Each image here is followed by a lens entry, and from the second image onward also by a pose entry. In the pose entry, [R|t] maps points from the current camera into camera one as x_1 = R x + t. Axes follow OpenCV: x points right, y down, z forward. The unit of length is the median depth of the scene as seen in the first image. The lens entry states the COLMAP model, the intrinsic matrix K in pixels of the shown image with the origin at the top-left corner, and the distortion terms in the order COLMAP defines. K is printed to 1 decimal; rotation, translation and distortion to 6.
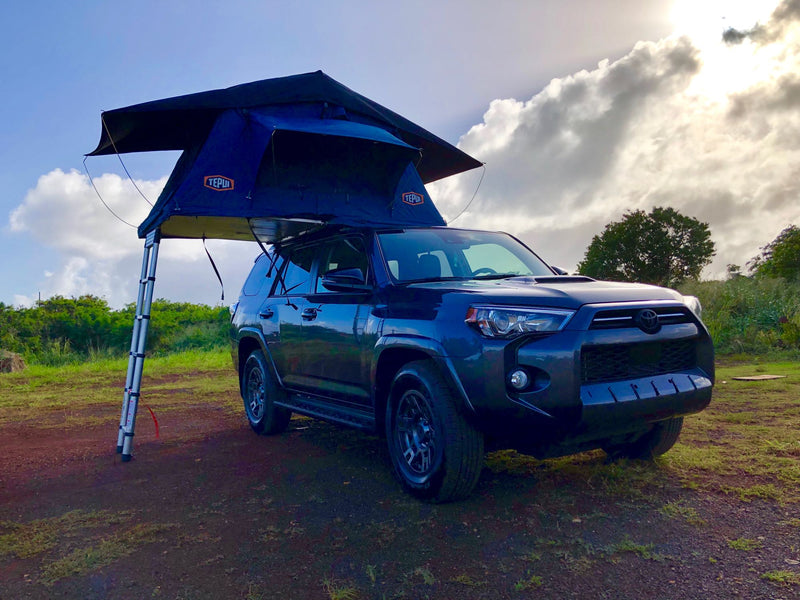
lens RADIAL K [[691.4, 0, 400.0], [0, 691.4, 300.0], [0, 0, 1]] dist [0.000597, -0.003235]
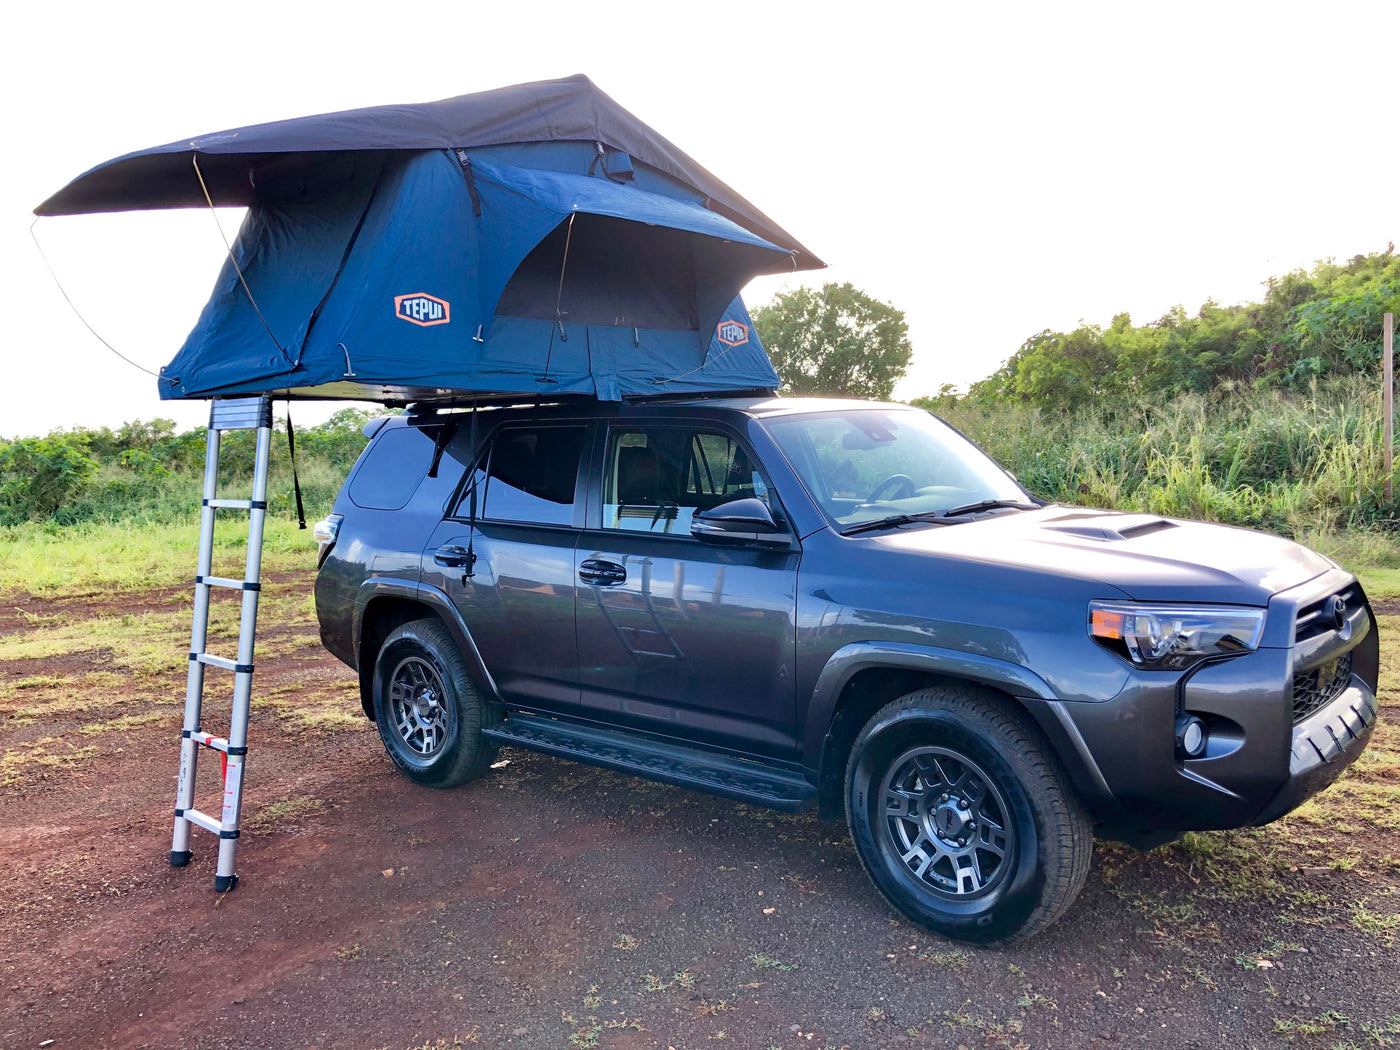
lens RADIAL K [[1209.9, 0, 700.0], [0, 1209.9, 525.0], [0, 0, 1]] dist [0.000597, -0.003235]
pose [[0.954149, -0.021448, 0.298564, -0.307710], [-0.004642, 0.996250, 0.086400, -0.086441], [-0.299297, -0.083825, 0.950471, 0.120557]]
